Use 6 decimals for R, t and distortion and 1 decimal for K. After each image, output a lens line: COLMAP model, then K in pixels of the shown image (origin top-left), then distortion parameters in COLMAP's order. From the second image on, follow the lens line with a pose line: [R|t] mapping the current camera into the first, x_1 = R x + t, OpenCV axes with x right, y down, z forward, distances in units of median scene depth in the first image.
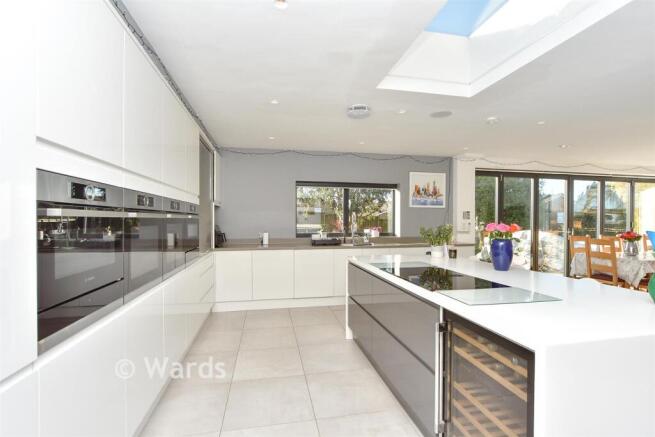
lens RADIAL K [[307.5, 0, 329.6], [0, 307.5, 224.7], [0, 0, 1]] dist [-0.028509, -0.000245]
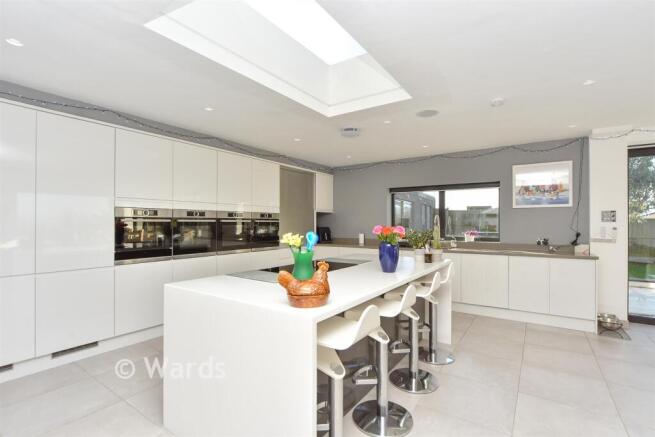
lens RADIAL K [[307.5, 0, 329.6], [0, 307.5, 224.7], [0, 0, 1]] dist [-0.028509, -0.000245]
pose [[0.693049, 0.002977, -0.720885, 0.501448], [-0.010982, 0.999919, -0.006429, -0.000284], [0.720807, 0.012372, 0.693025, 0.067705]]
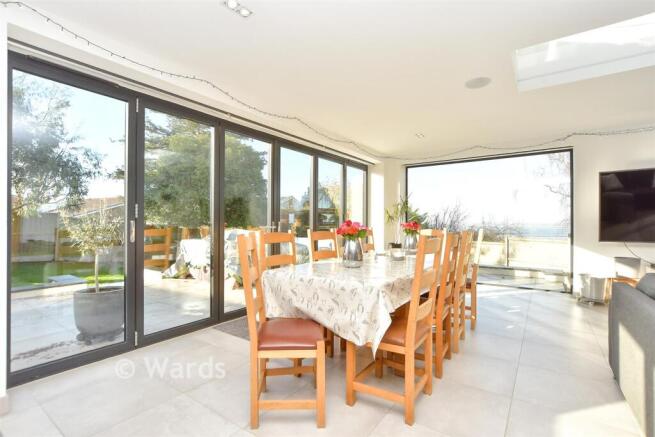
lens RADIAL K [[307.5, 0, 329.6], [0, 307.5, 224.7], [0, 0, 1]] dist [-0.028509, -0.000245]
pose [[0.724638, 0.012108, 0.689024, 0.521640], [0.005446, 0.999714, -0.023294, 0.043690], [-0.689109, 0.020632, 0.724364, 0.537550]]
